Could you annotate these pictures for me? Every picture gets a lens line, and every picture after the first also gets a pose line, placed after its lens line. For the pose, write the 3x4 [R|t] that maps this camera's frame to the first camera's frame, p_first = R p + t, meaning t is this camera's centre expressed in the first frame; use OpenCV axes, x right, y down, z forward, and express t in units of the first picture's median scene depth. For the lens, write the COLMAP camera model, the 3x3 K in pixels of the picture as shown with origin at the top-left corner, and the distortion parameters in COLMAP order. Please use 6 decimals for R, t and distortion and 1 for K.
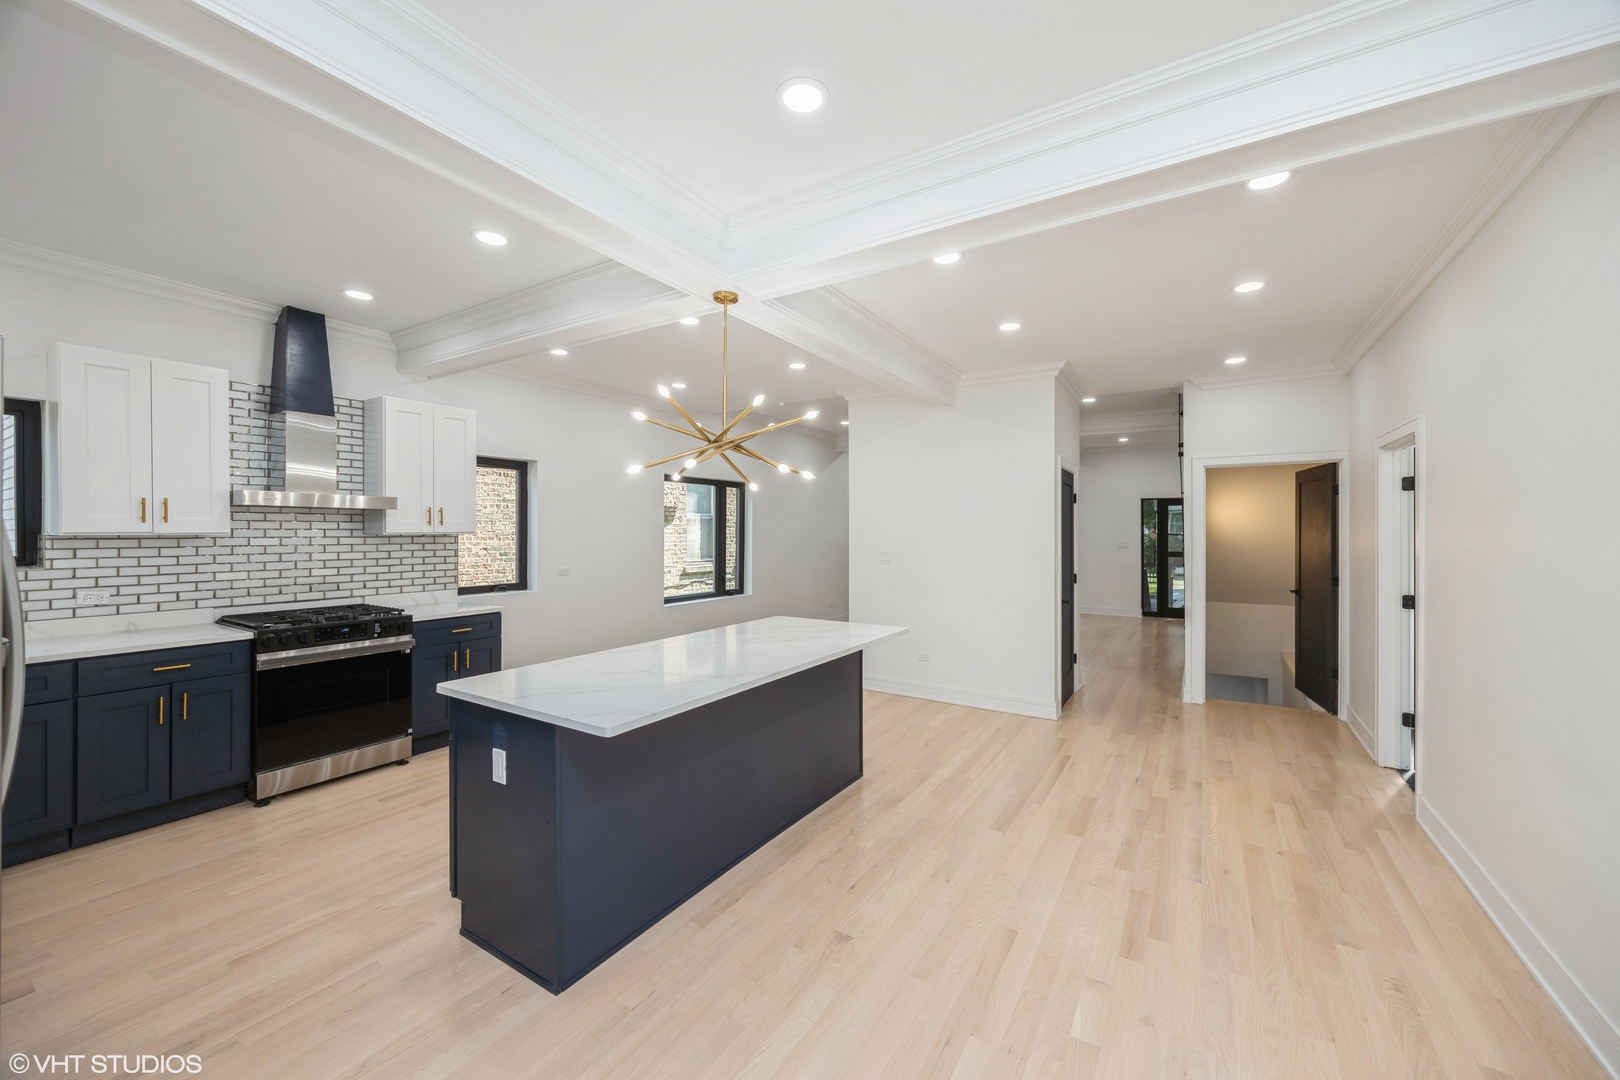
lens RADIAL K [[610.5, 0, 812.9], [0, 610.5, 532.6], [0, 0, 1]] dist [-0.010827, 0.000019]
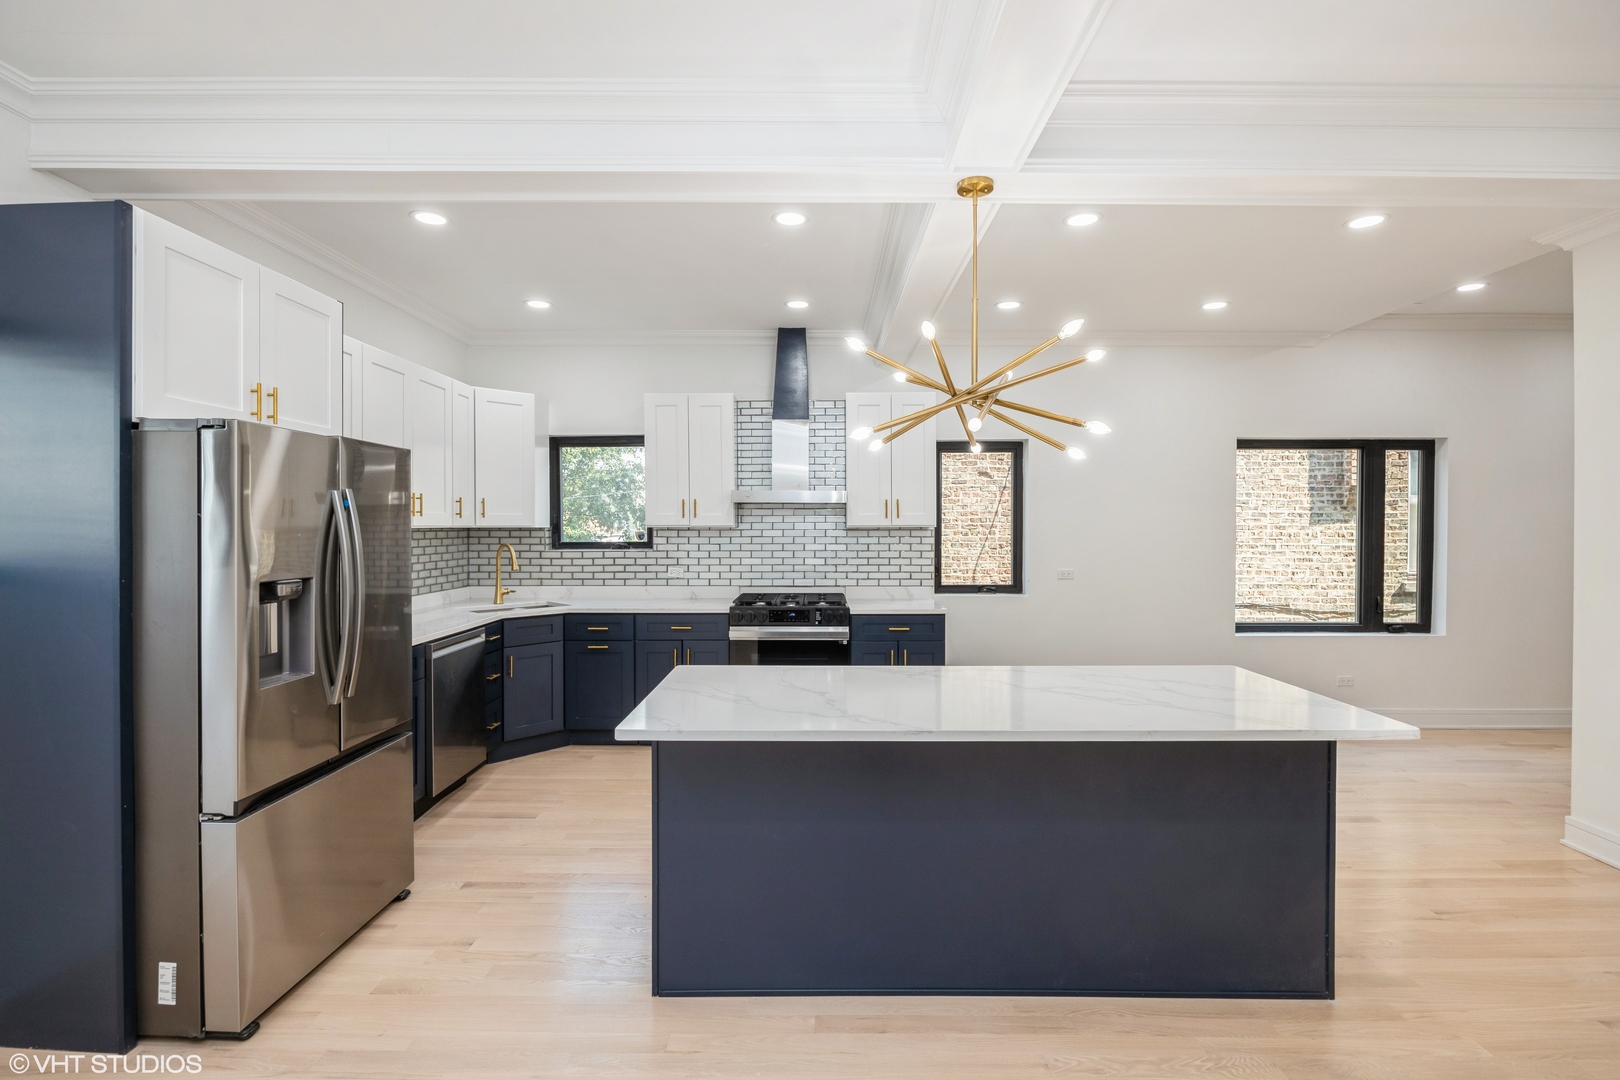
lens RADIAL K [[751.5, 0, 821.6], [0, 751.5, 534.5], [0, 0, 1]] dist [-0.023595, 0.000276]
pose [[0.528935, 0.007876, -0.848626, 0.376503], [-0.001854, 0.999965, 0.008125, 0.005307], [0.848660, -0.002724, 0.528931, 0.307756]]
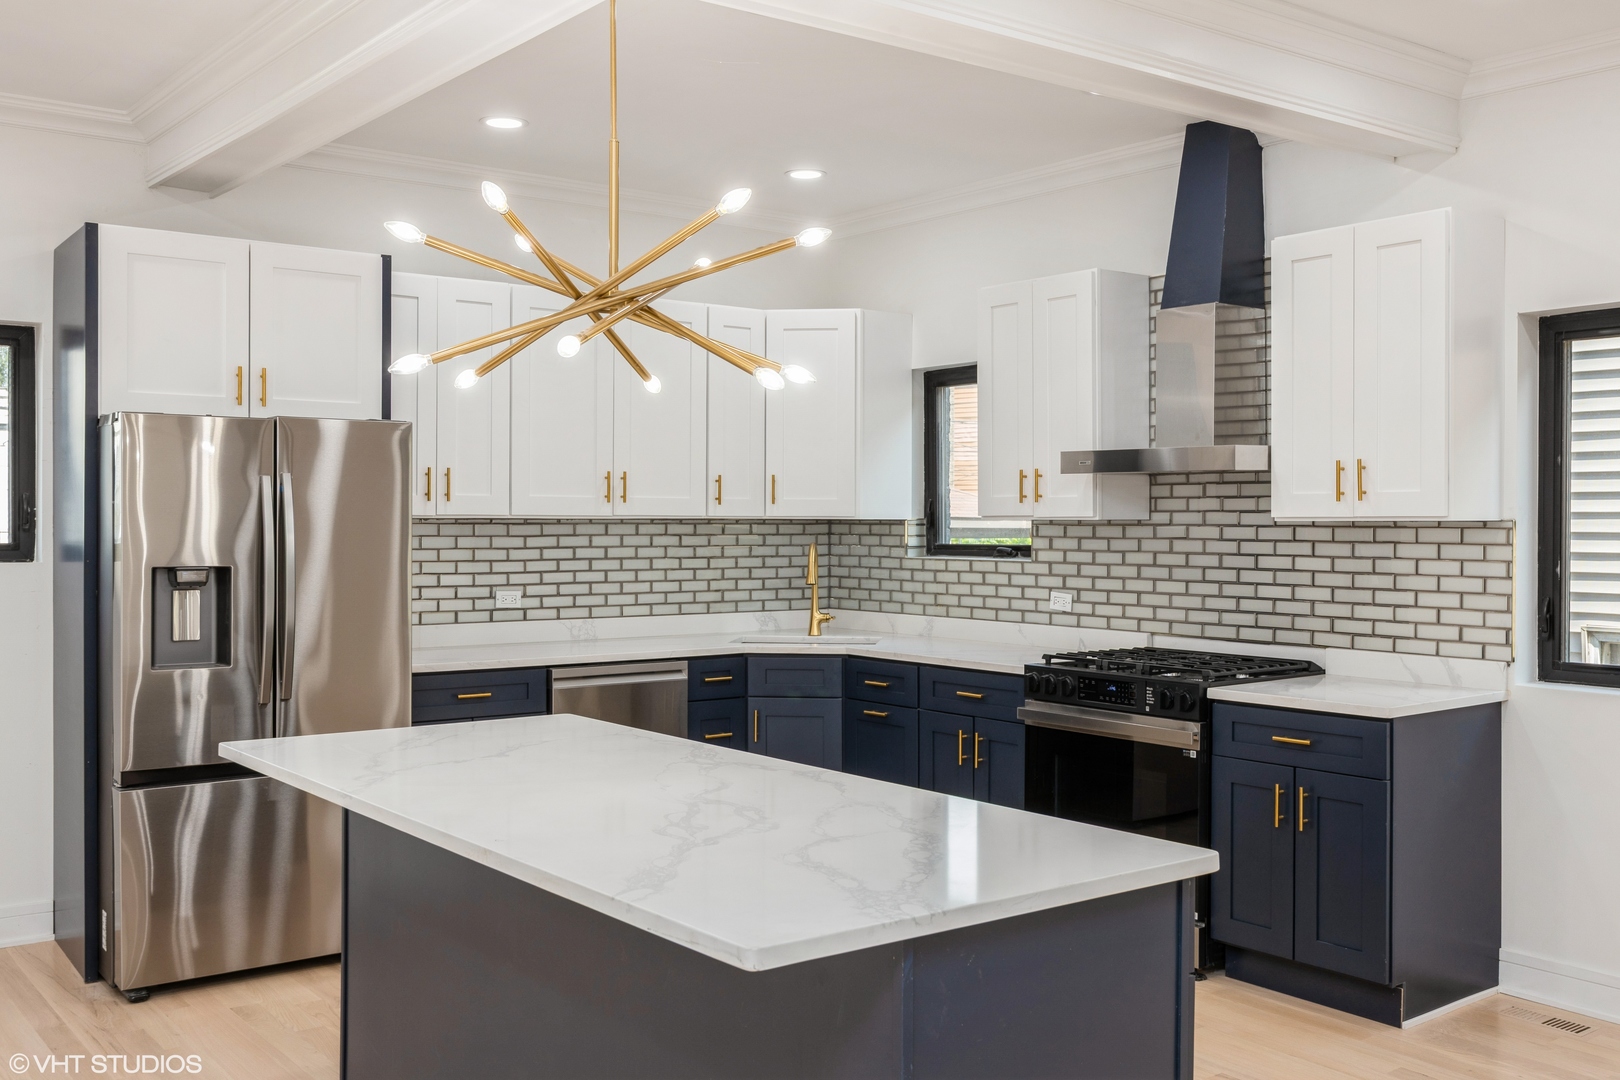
lens RADIAL K [[1590.8, 0, 802.5], [0, 1590.8, 539.8], [0, 0, 1]] dist [0.008934, 0.000000]
pose [[-0.345065, 0.010866, -0.938516, 0.675755], [-0.007462, 0.999870, 0.014320, 0.002907], [0.938549, 0.011944, -0.344939, 1.156772]]
